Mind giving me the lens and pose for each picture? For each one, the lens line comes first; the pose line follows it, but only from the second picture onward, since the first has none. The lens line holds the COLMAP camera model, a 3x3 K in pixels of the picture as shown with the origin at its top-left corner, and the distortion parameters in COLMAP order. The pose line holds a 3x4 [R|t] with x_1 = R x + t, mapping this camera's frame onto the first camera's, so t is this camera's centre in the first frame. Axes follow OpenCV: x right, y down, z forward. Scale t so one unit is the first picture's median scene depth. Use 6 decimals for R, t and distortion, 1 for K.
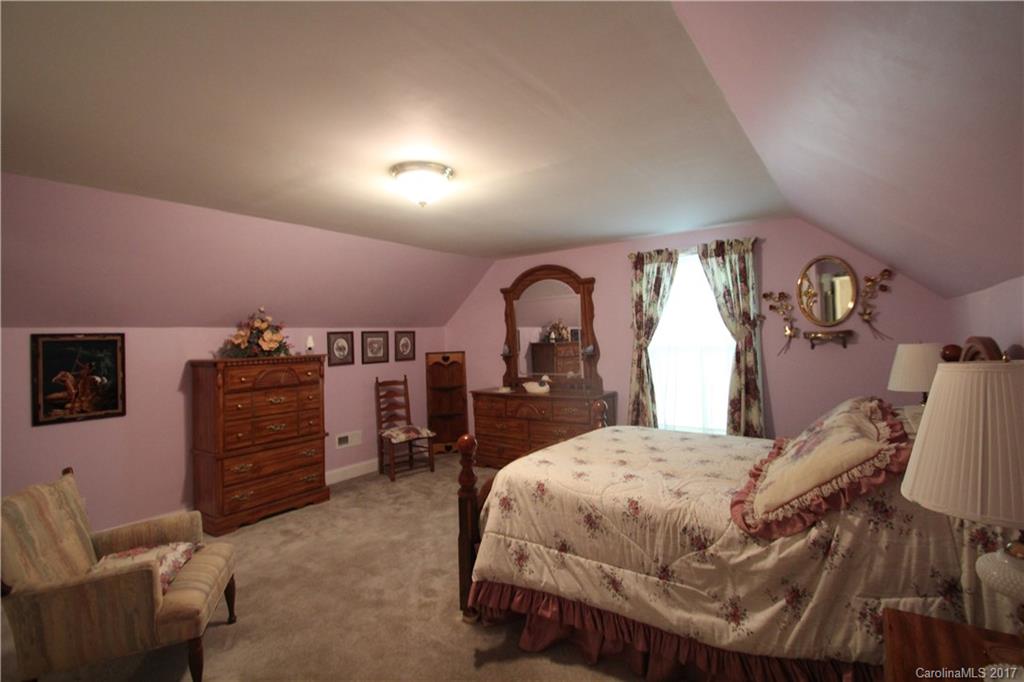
lens RADIAL K [[477.2, 0, 528.1], [0, 477.2, 324.6], [0, 0, 1]] dist [0.015352, -0.017075]
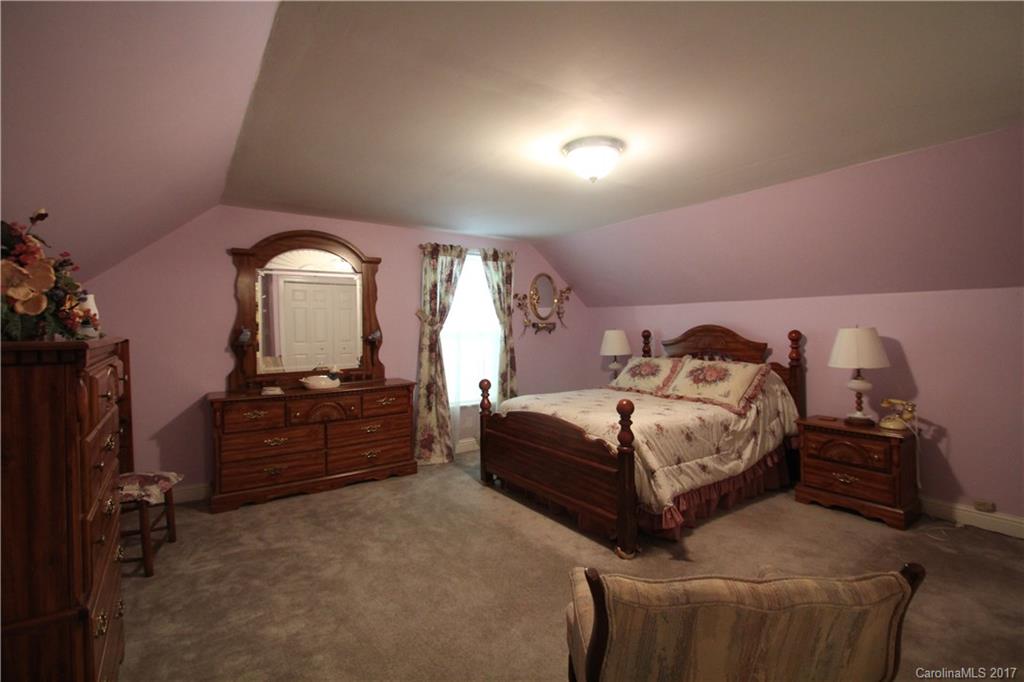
lens RADIAL K [[478.5, 0, 525.4], [0, 478.5, 325.8], [0, 0, 1]] dist [0.016283, -0.018379]
pose [[0.332814, 0.028380, 0.942565, -0.794367], [-0.031495, 0.999324, -0.018969, 0.051742], [-0.942467, -0.023374, 0.333482, 0.518994]]
